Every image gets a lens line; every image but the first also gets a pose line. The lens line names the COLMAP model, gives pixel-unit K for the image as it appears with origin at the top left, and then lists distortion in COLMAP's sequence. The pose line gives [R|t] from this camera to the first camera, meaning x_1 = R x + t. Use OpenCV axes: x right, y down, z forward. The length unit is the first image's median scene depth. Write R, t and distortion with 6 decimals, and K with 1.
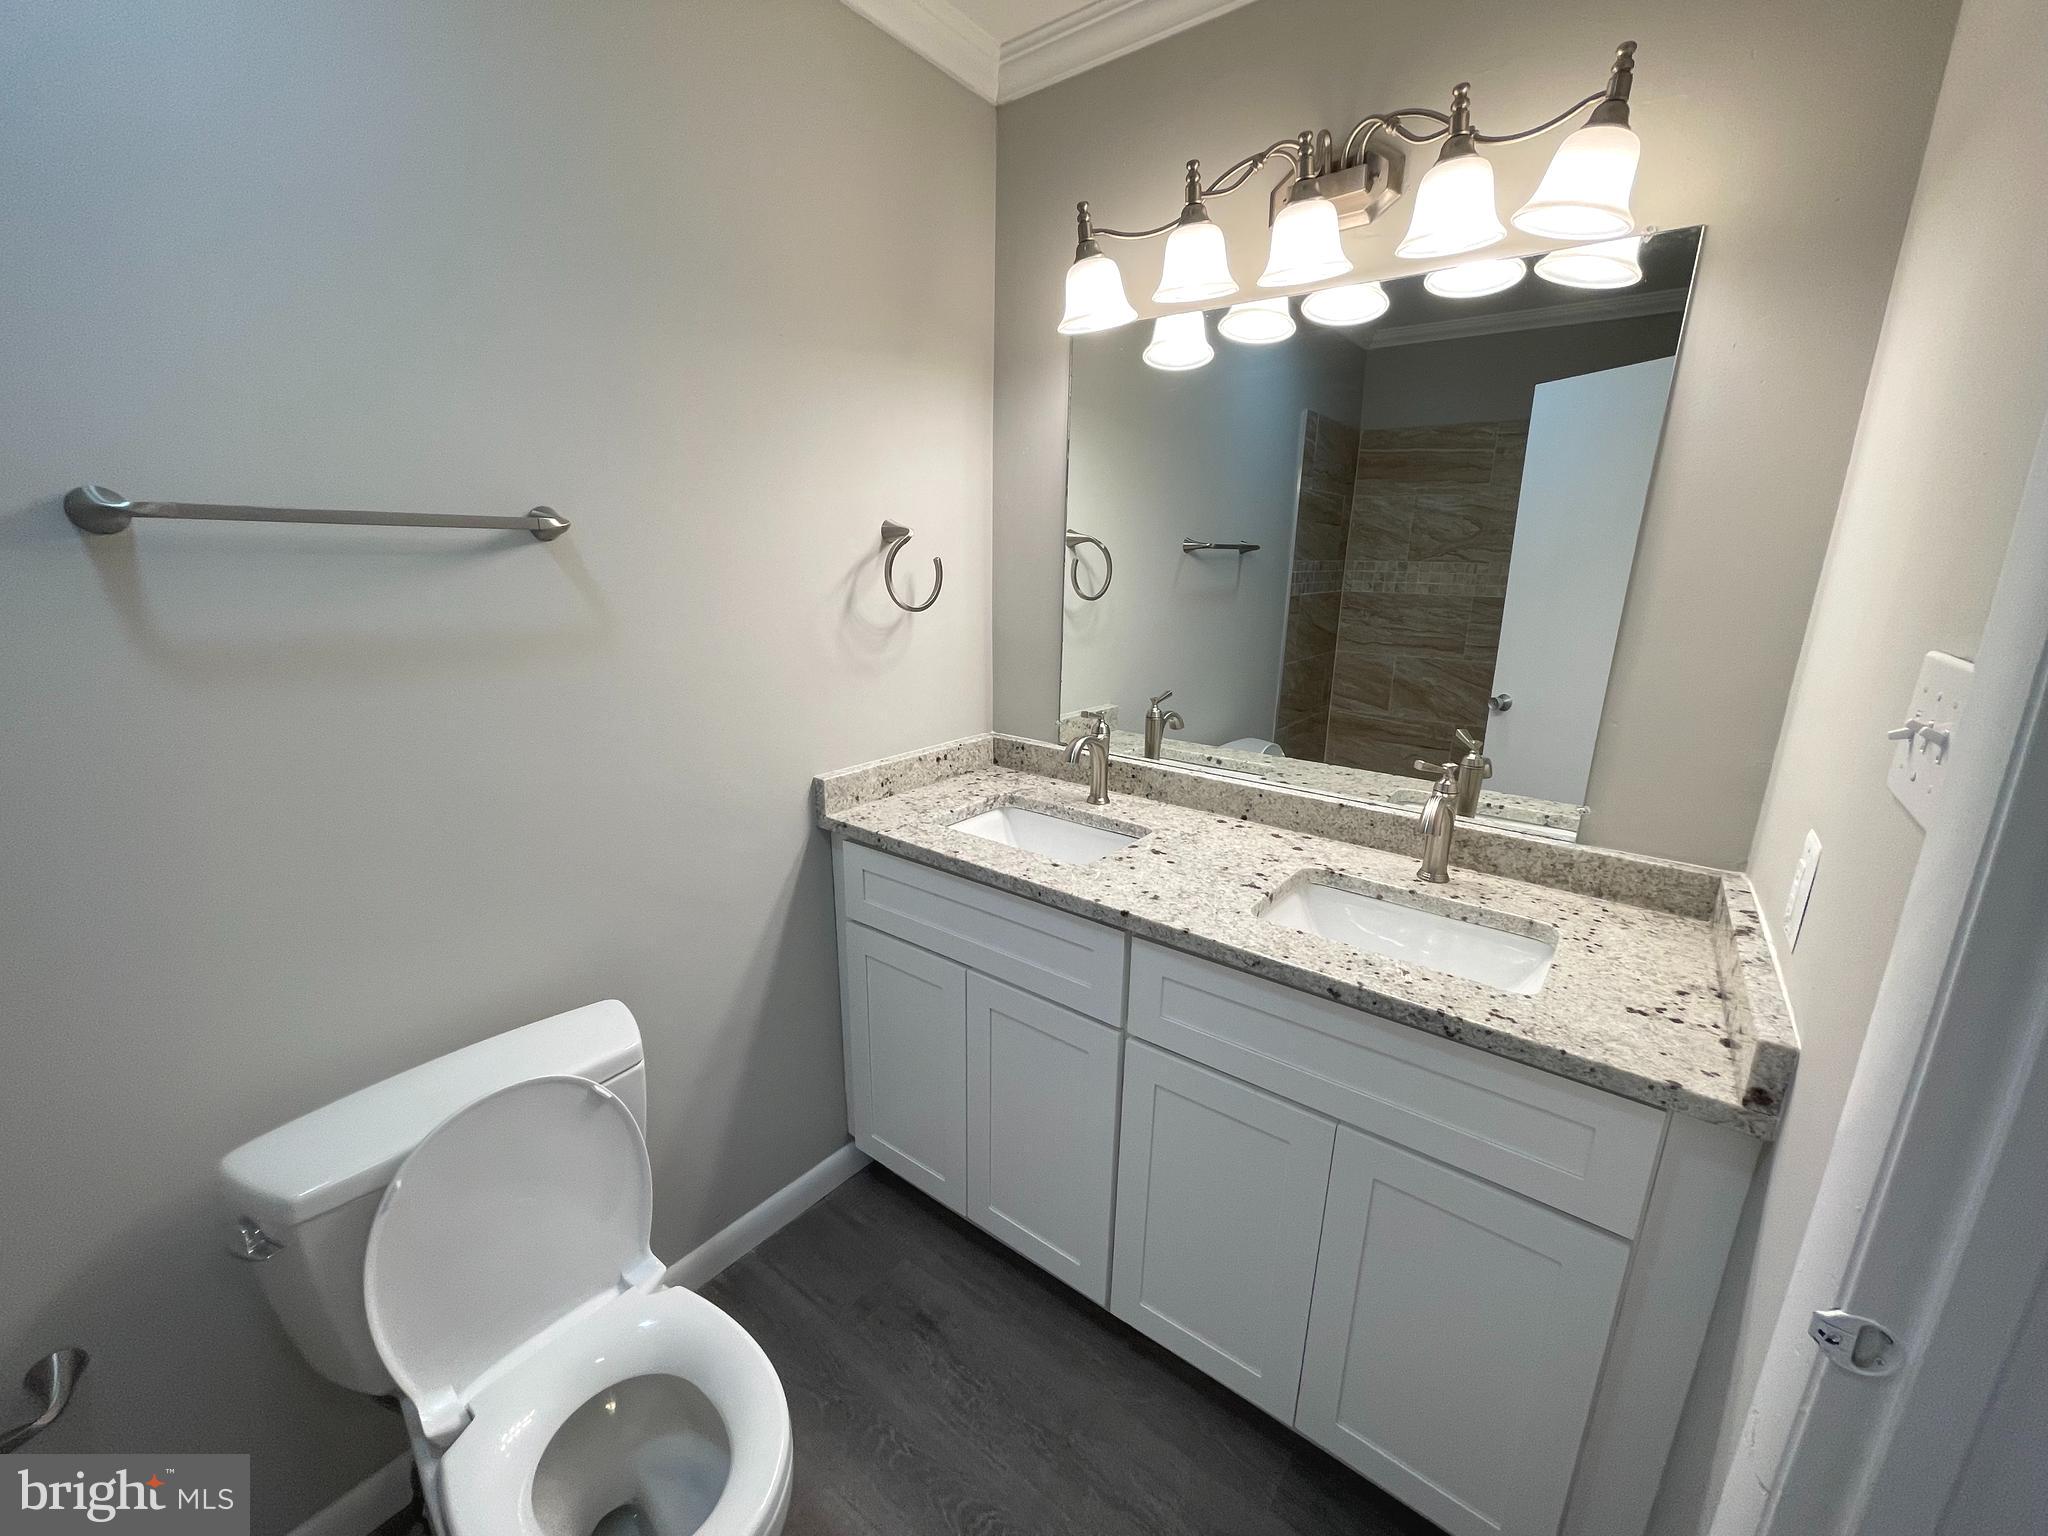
lens RADIAL K [[823.8, 0, 1024.0], [0, 823.8, 768.0], [0, 0, 1]] dist [0.000657, -0.000029]
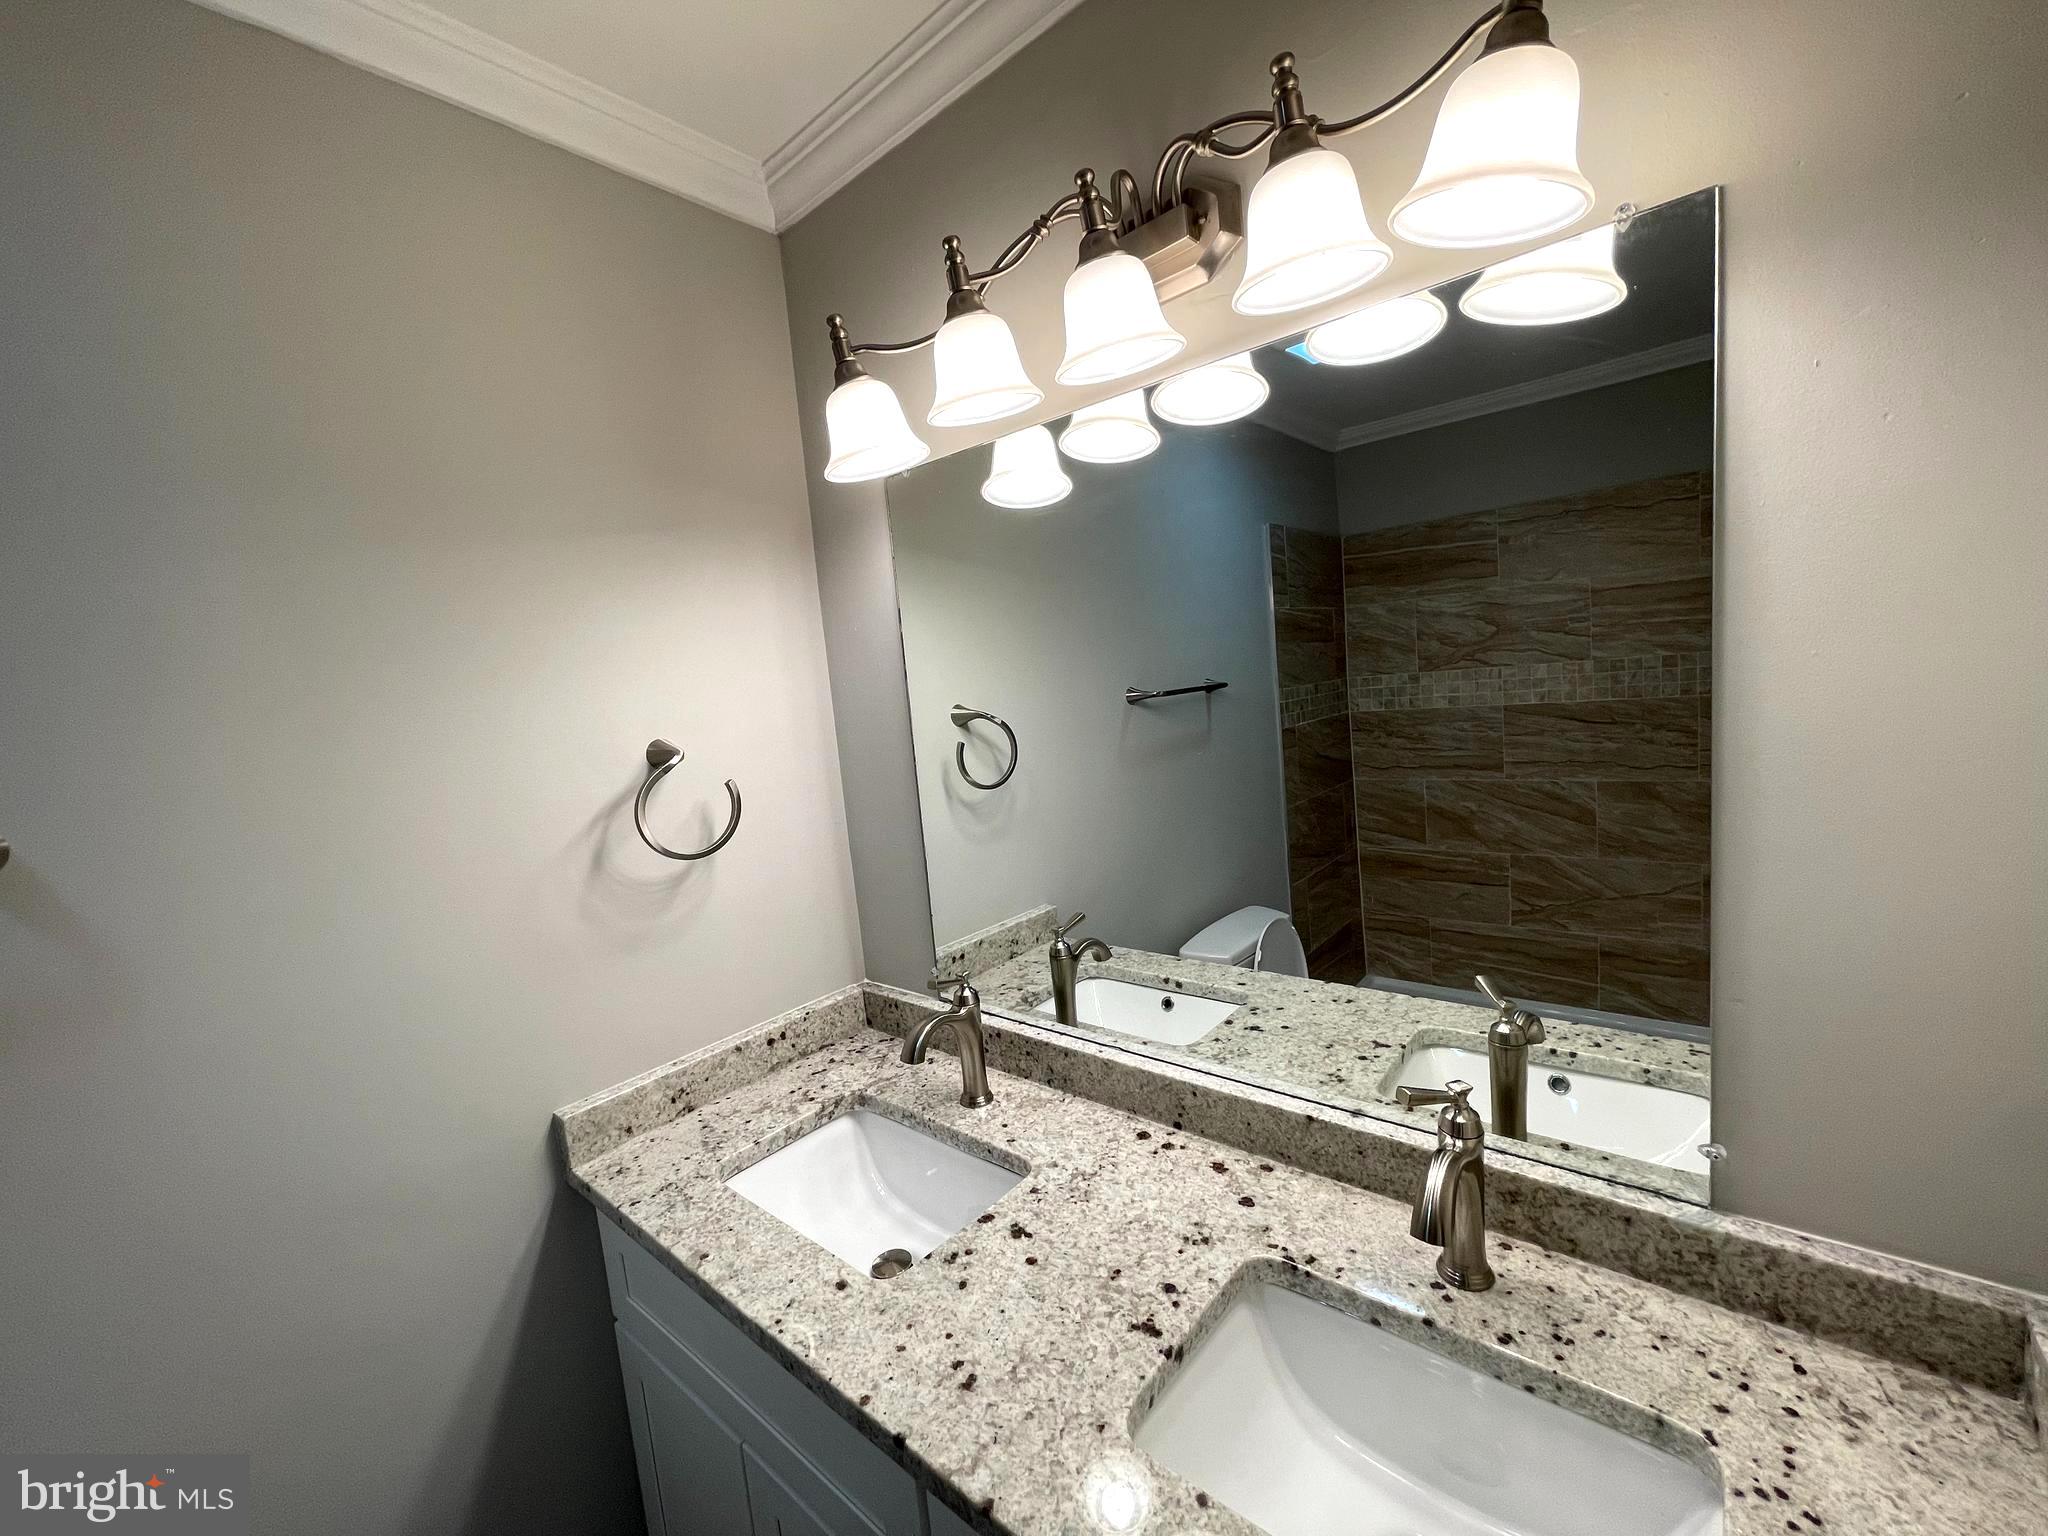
lens RADIAL K [[826.6, 0, 1025.3], [0, 826.6, 767.9], [0, 0, 1]] dist [-0.016563, 0.008769]
pose [[0.993027, -0.102356, -0.058481, 0.216281], [0.092620, 0.984324, -0.150092, -0.136751], [0.072927, 0.143629, 0.986941, 0.296373]]
